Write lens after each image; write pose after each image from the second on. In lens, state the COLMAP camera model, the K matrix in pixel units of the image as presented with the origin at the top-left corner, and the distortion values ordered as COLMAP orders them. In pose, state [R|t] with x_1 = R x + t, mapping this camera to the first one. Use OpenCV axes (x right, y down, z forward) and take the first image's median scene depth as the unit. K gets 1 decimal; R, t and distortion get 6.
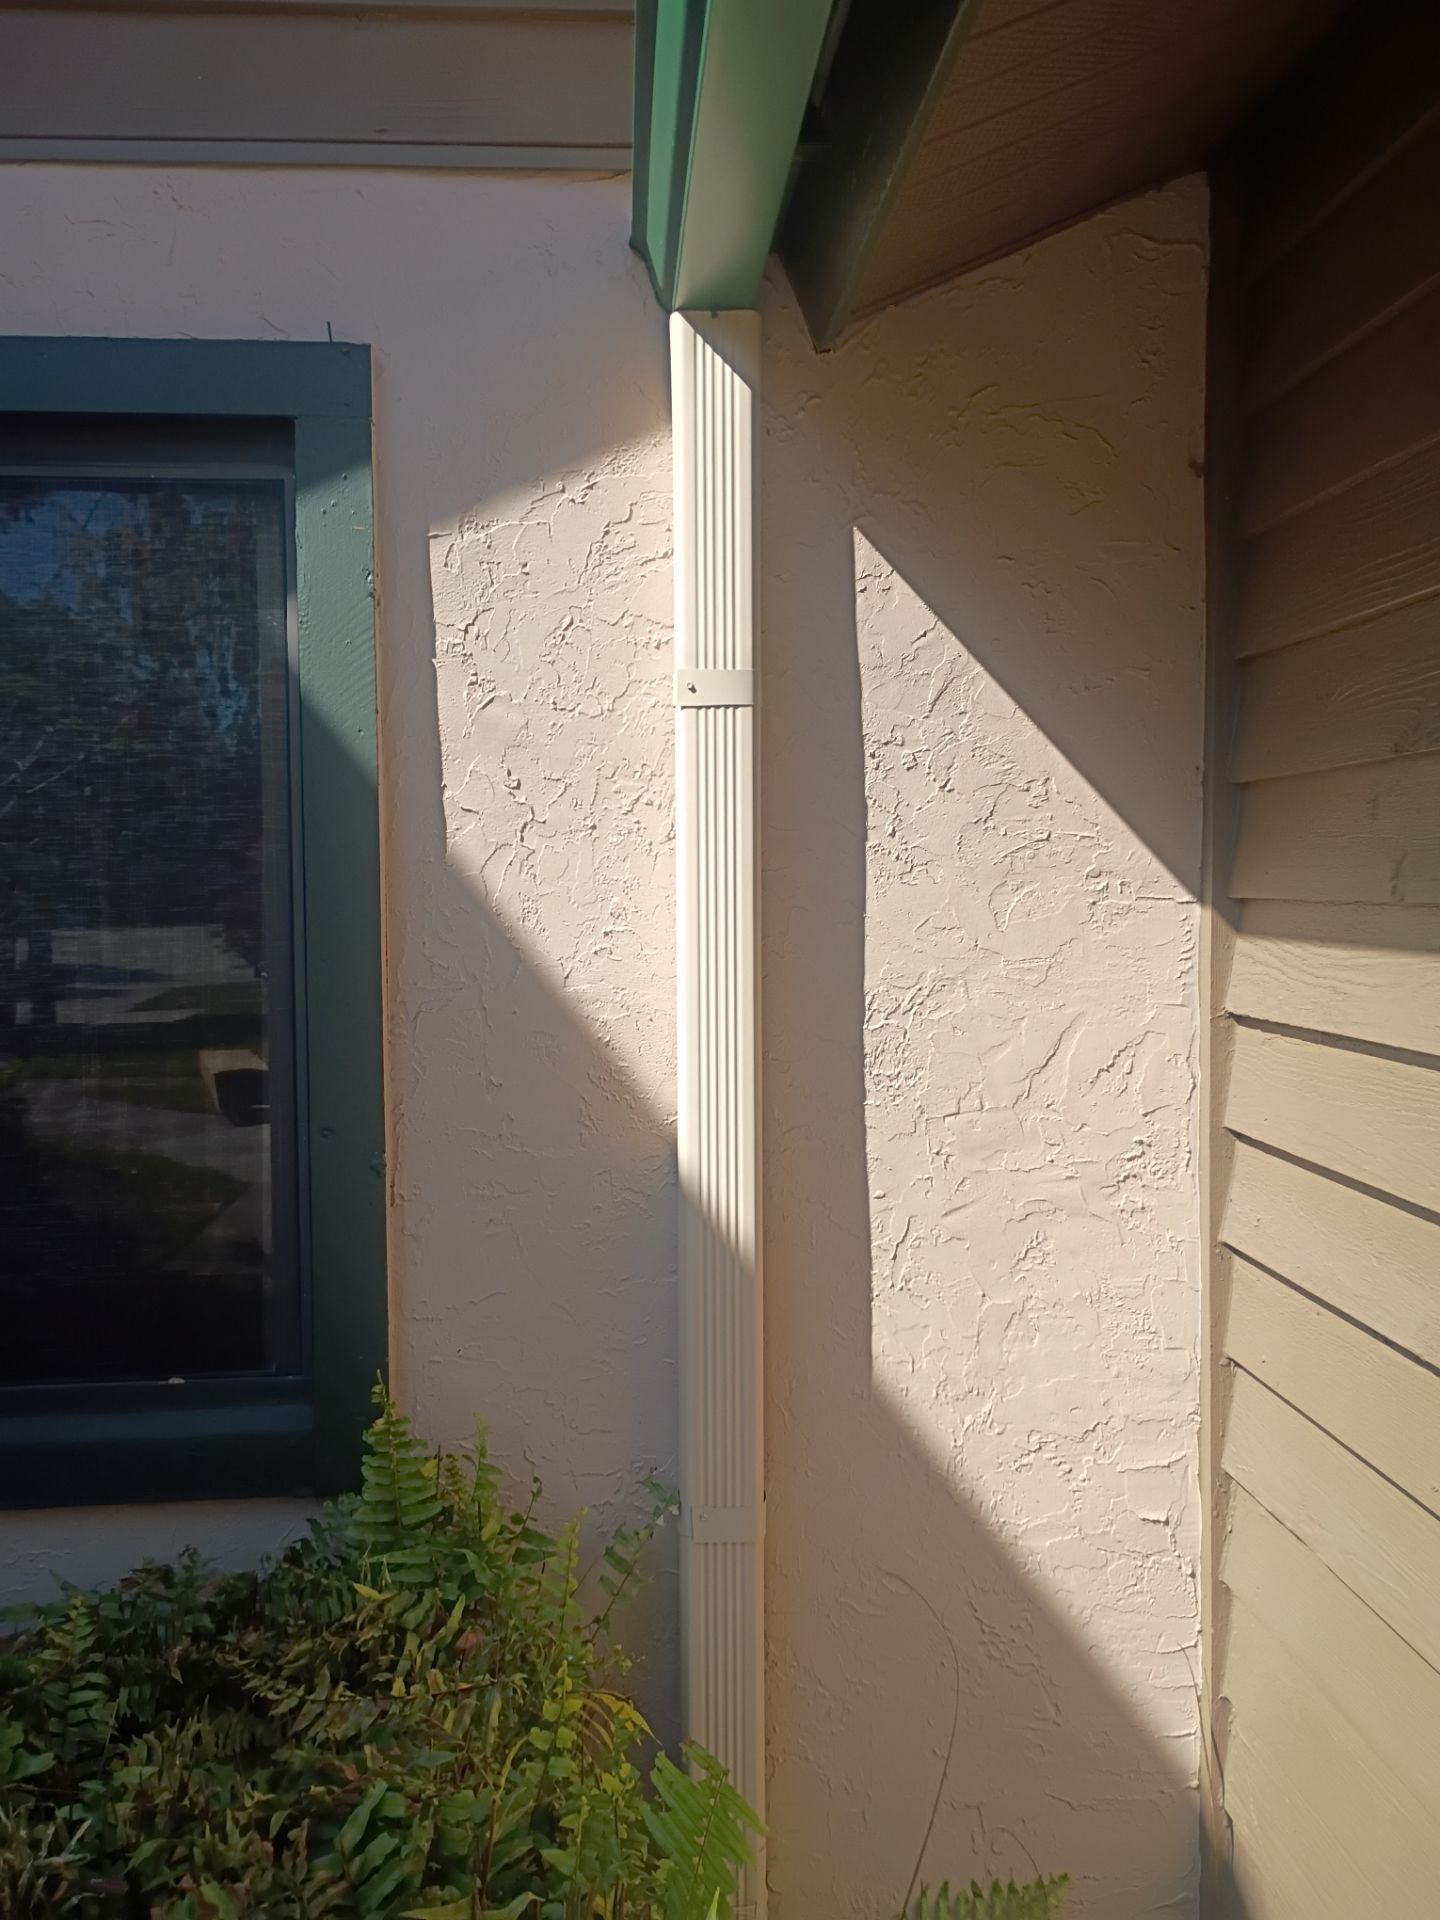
lens RADIAL K [[1599.5, 0, 712.3], [0, 1599.5, 962.2], [0, 0, 1]] dist [0.044851, -0.067714]
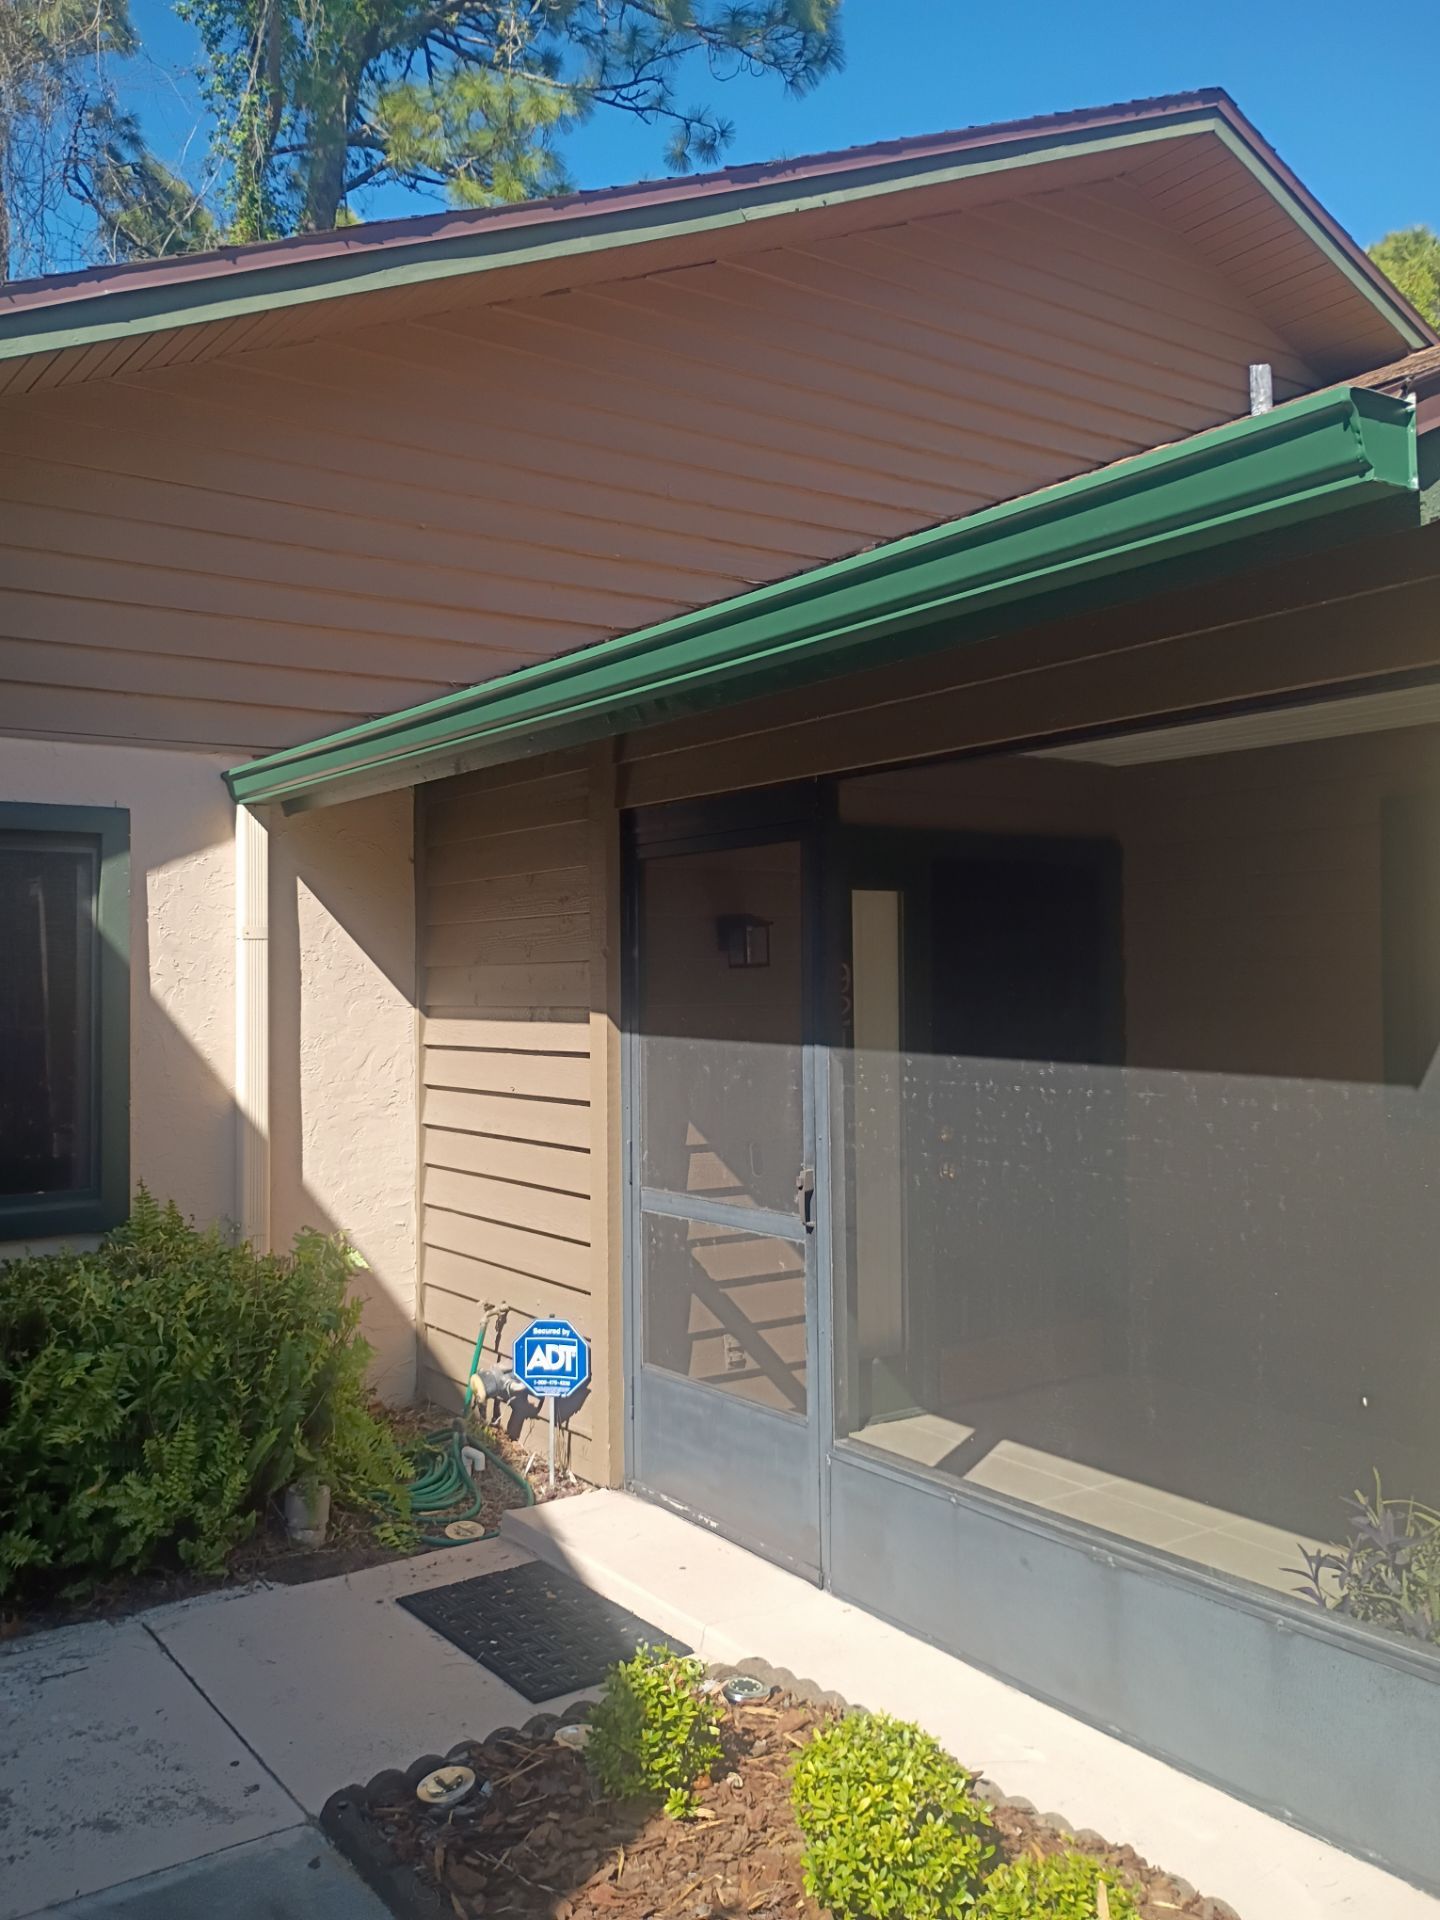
lens RADIAL K [[1599.5, 0, 712.3], [0, 1599.5, 962.2], [0, 0, 1]] dist [0.044851, -0.067714]
pose [[0.856824, 0.013137, 0.515442, -0.747312], [0.024594, 0.997496, -0.066306, 0.088781], [-0.515022, 0.069490, 0.854355, -1.806068]]
